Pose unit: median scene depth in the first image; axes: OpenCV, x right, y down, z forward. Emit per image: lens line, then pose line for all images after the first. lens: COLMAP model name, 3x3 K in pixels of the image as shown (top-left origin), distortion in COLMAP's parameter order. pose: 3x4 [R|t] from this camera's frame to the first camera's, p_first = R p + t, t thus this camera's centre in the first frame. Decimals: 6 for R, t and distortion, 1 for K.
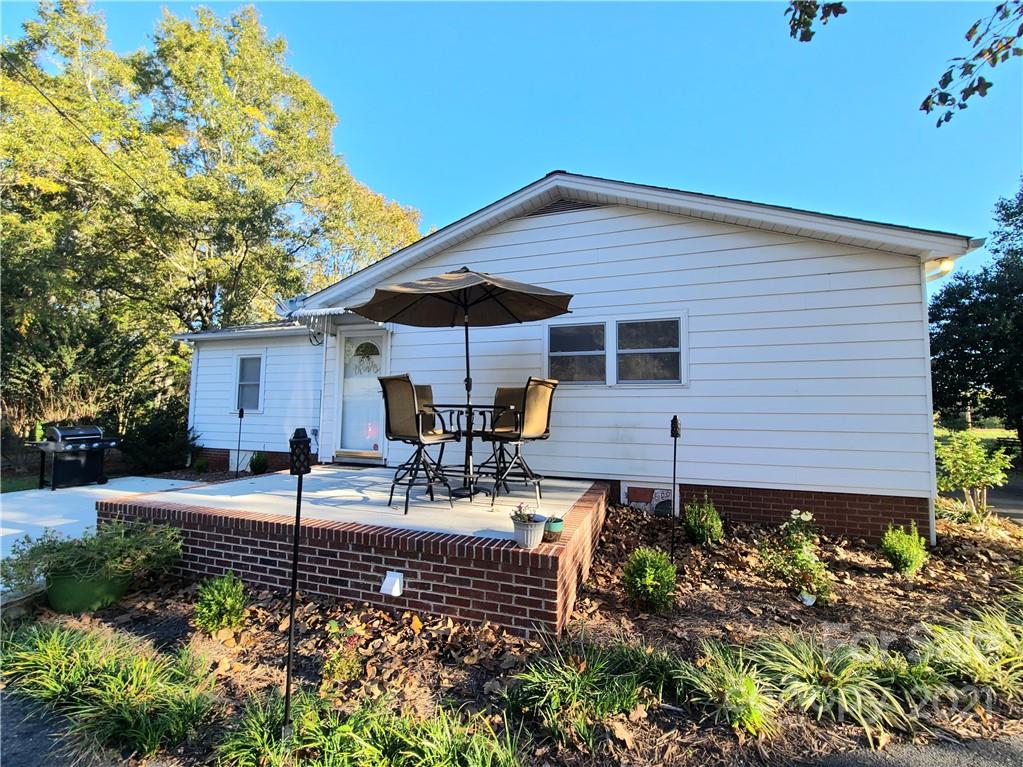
lens RADIAL K [[441.2, 0, 505.9], [0, 441.2, 382.3], [0, 0, 1]] dist [0.000314, -0.000516]
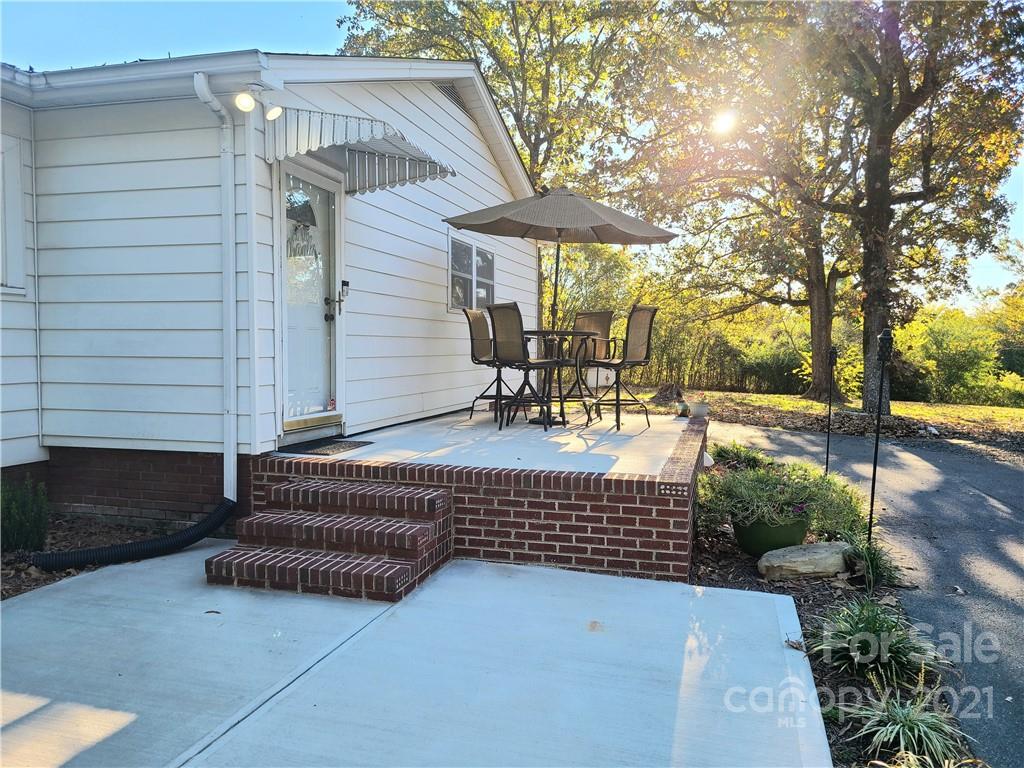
lens RADIAL K [[770.3, 0, 511.1], [0, 770.3, 378.6], [0, 0, 1]] dist [0.069948, -0.073090]
pose [[-0.074358, -0.047836, 0.996084, -1.203294], [-0.065826, 0.996906, 0.042962, 0.059482], [-0.995057, -0.062373, -0.077276, 0.833326]]
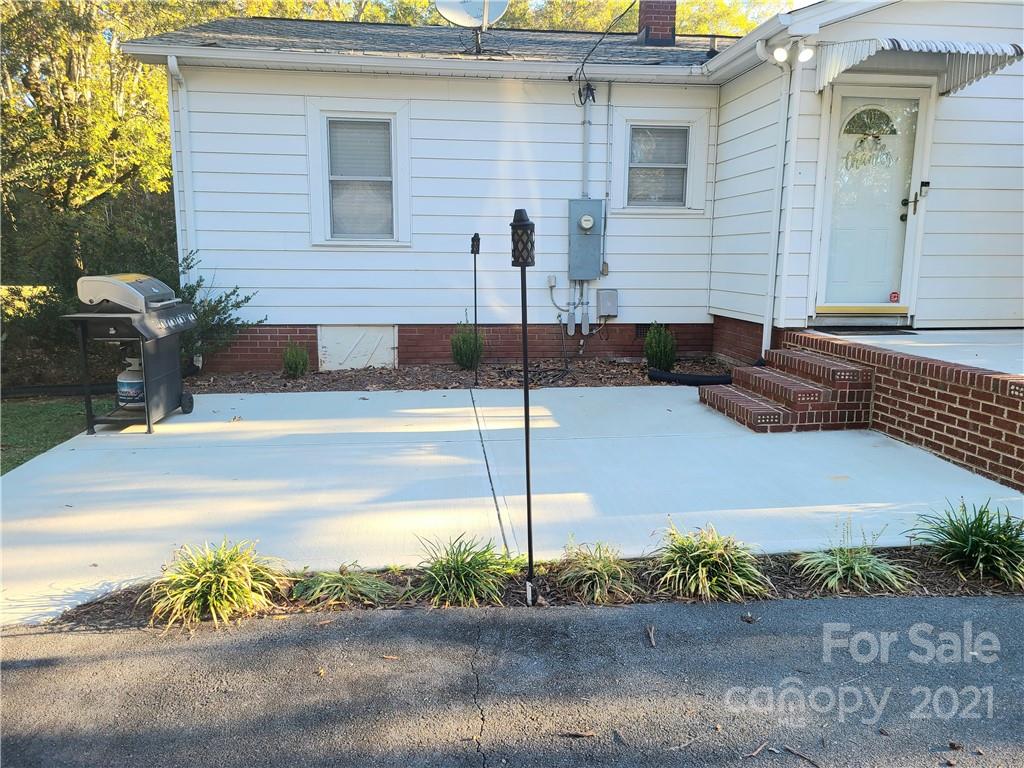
lens RADIAL K [[780.3, 0, 512.0], [0, 780.3, 384.0], [0, 0, 1]] dist [0.034850, -0.007977]
pose [[0.896325, -0.073597, 0.437248, -1.193173], [-0.026546, 0.975453, 0.218604, 0.041528], [-0.442603, -0.207547, 0.872368, 0.268424]]
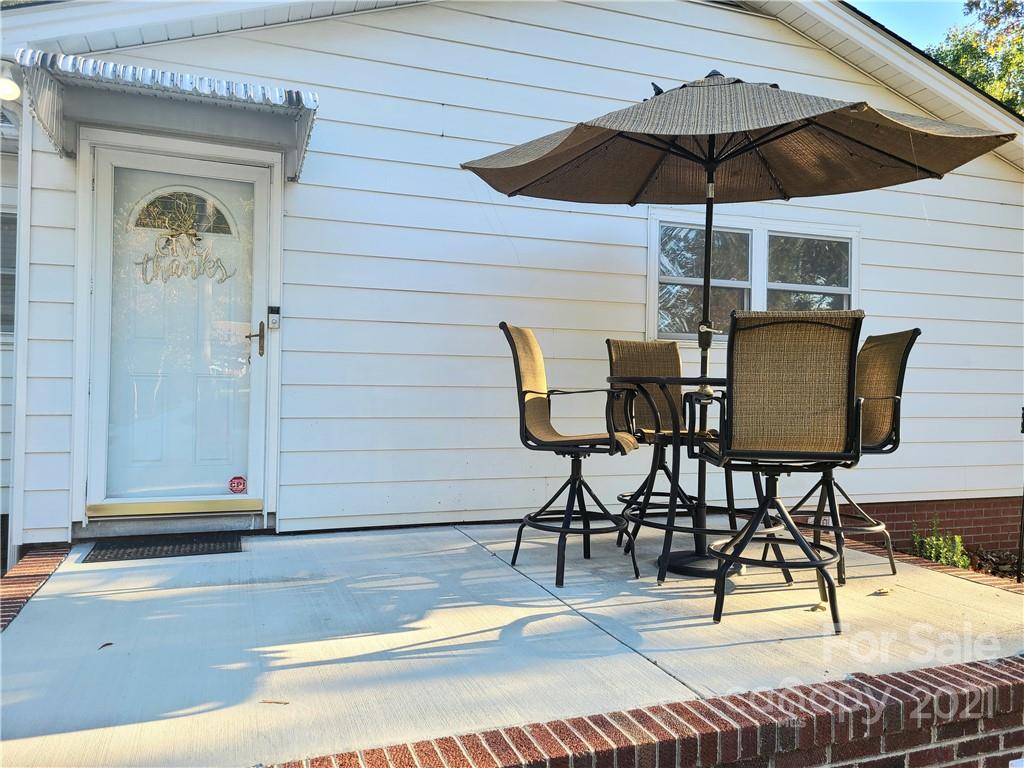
lens RADIAL K [[780.3, 0, 512.0], [0, 780.3, 384.0], [0, 0, 1]] dist [0.034850, -0.007977]
pose [[0.757903, -0.000314, 0.652367, -0.534057], [-0.047630, 0.997304, 0.055816, 0.014152], [-0.650626, -0.073375, 0.755845, 0.344840]]
